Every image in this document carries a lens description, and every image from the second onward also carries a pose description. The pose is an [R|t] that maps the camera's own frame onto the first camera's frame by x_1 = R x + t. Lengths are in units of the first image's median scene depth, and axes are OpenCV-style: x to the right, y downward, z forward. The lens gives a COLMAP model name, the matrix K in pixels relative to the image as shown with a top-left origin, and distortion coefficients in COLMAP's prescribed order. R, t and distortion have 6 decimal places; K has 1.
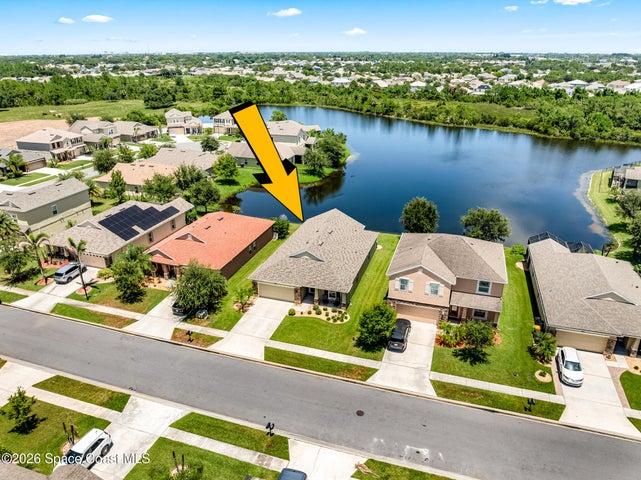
lens RADIAL K [[451.4, 0, 322.3], [0, 451.4, 239.1], [0, 0, 1]] dist [-0.040538, -0.003699]
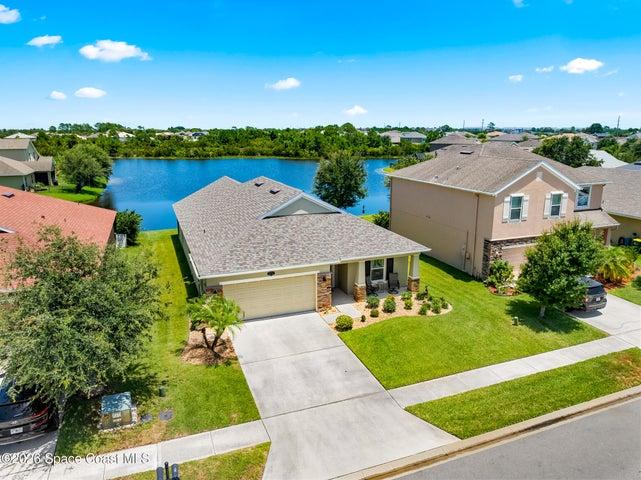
lens RADIAL K [[451.4, 0, 322.3], [0, 451.4, 239.1], [0, 0, 1]] dist [-0.040538, -0.003699]
pose [[0.775455, -0.146387, 0.614199, -0.280429], [0.244980, 0.966305, -0.078992, 0.100270], [-0.581940, 0.211721, 0.785188, 0.584825]]
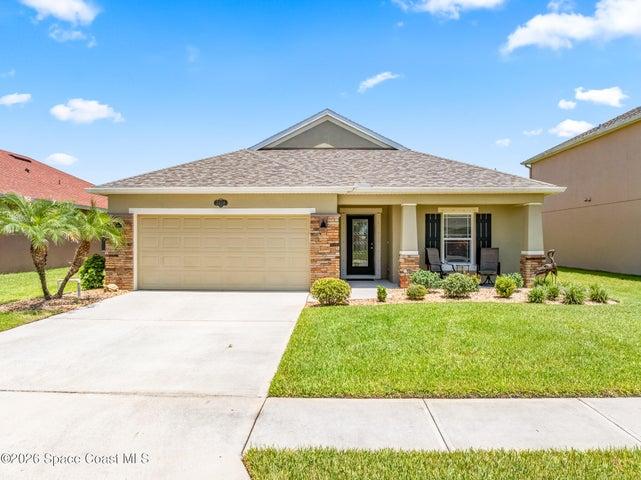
lens RADIAL K [[451.4, 0, 322.3], [0, 451.4, 239.1], [0, 0, 1]] dist [-0.040538, -0.003699]
pose [[0.959272, 0.004469, 0.282448, -0.106701], [0.107175, 0.919358, -0.378542, 0.183036], [-0.261363, 0.393396, 0.881436, 0.718847]]
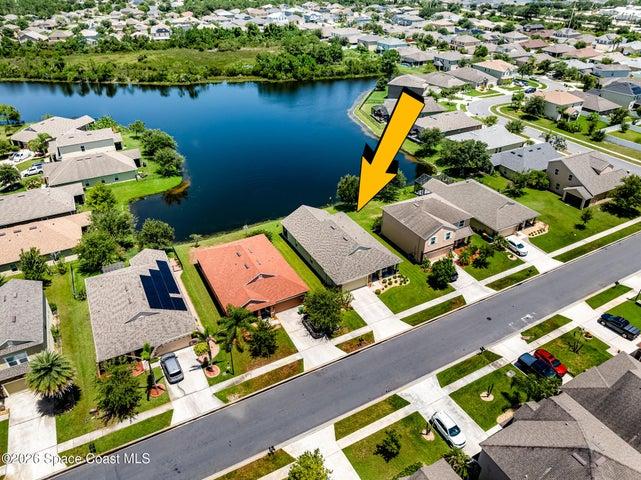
lens RADIAL K [[453.2, 0, 322.6], [0, 453.2, 238.7], [0, 0, 1]] dist [-0.047436, 0.019024]
pose [[0.688550, -0.378685, 0.618463, -0.830385], [0.275631, 0.925487, 0.259809, -0.330889], [-0.670766, -0.008424, 0.741621, 0.096578]]
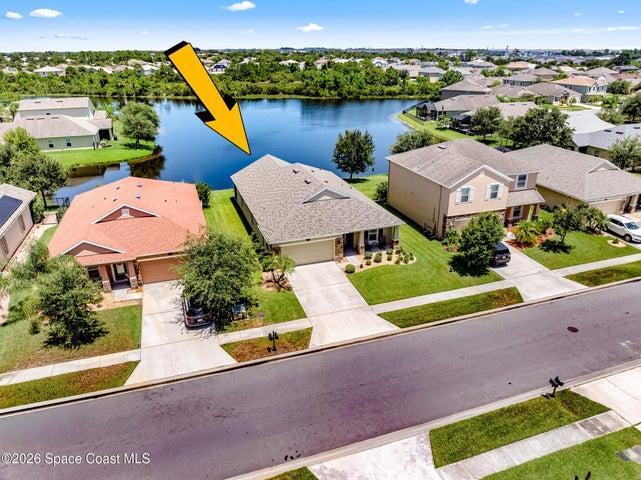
lens RADIAL K [[451.4, 0, 322.3], [0, 451.4, 239.1], [0, 0, 1]] dist [-0.040538, -0.003699]
pose [[0.800329, -0.234606, 0.551755, -0.422049], [0.233929, 0.969515, 0.072920, 0.046534], [-0.552042, 0.070712, 0.830812, 0.370436]]
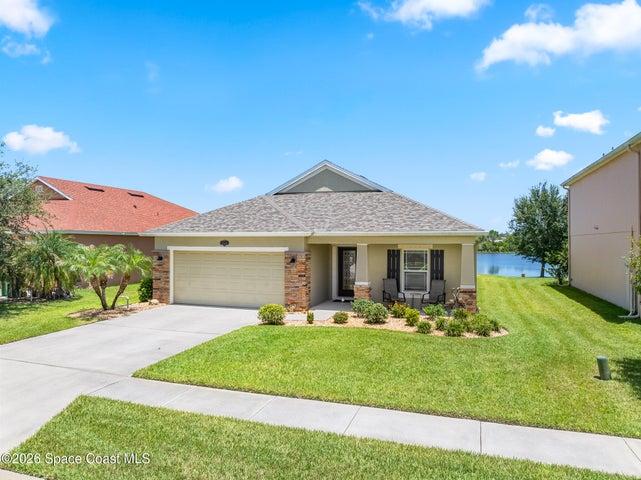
lens RADIAL K [[451.4, 0, 322.3], [0, 451.4, 239.1], [0, 0, 1]] dist [-0.040538, -0.003699]
pose [[0.999919, 0.006576, -0.010938, -0.031517], [-0.010375, 0.917998, -0.396450, 0.193458], [0.007434, 0.396531, 0.917991, 0.649065]]
